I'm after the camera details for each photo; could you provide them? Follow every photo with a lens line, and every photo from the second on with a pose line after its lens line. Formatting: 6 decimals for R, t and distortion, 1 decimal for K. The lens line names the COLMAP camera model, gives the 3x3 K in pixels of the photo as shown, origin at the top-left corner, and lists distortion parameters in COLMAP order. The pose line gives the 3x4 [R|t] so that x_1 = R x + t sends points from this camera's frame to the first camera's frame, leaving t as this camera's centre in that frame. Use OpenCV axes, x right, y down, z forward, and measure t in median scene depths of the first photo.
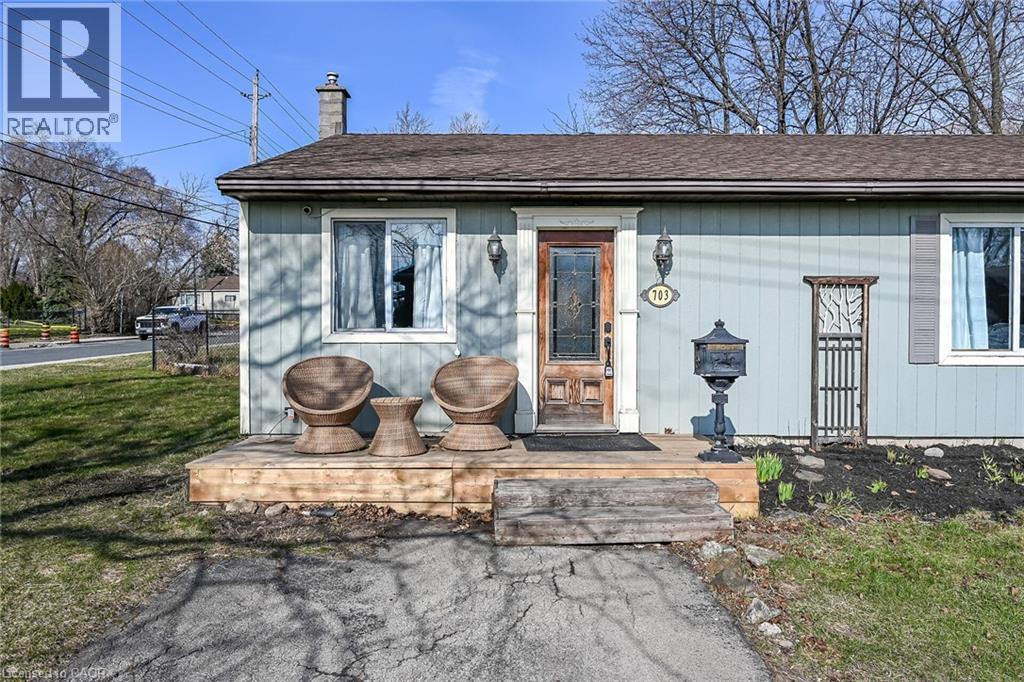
lens RADIAL K [[1164.1, 0, 513.5], [0, 1164.1, 355.8], [0, 0, 1]] dist [0.003777, 0.012310]
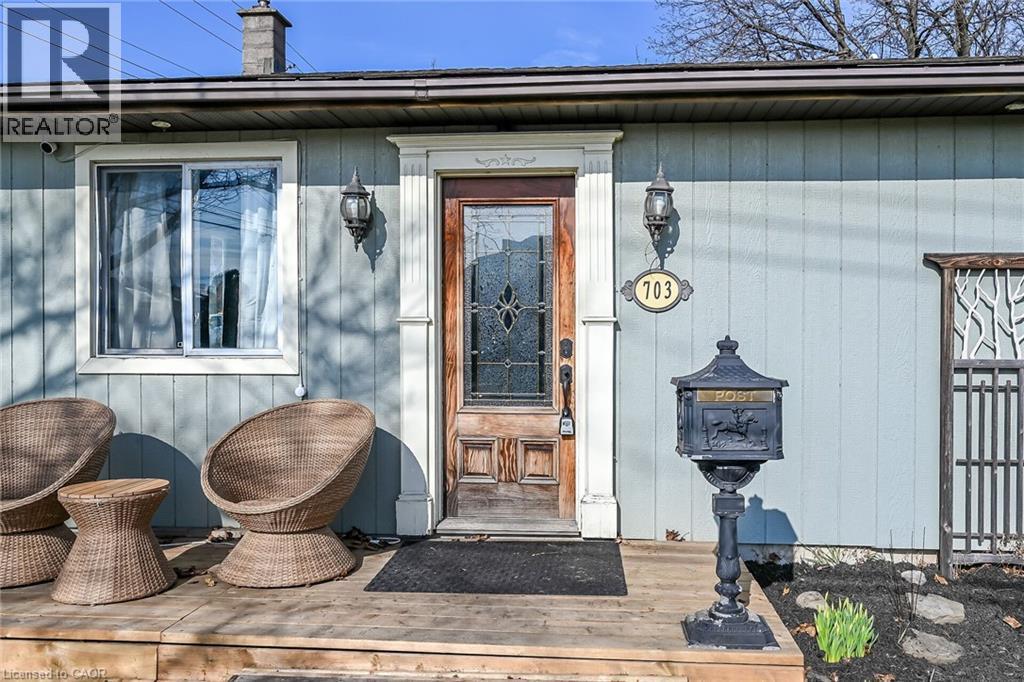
lens RADIAL K [[1164.1, 0, 513.5], [0, 1164.1, 355.8], [0, 0, 1]] dist [0.003777, 0.012310]
pose [[0.993101, 0.001559, -0.117255, 0.123179], [-0.002509, 0.999965, -0.007957, -0.016293], [0.117239, 0.008196, 0.993070, 0.441291]]
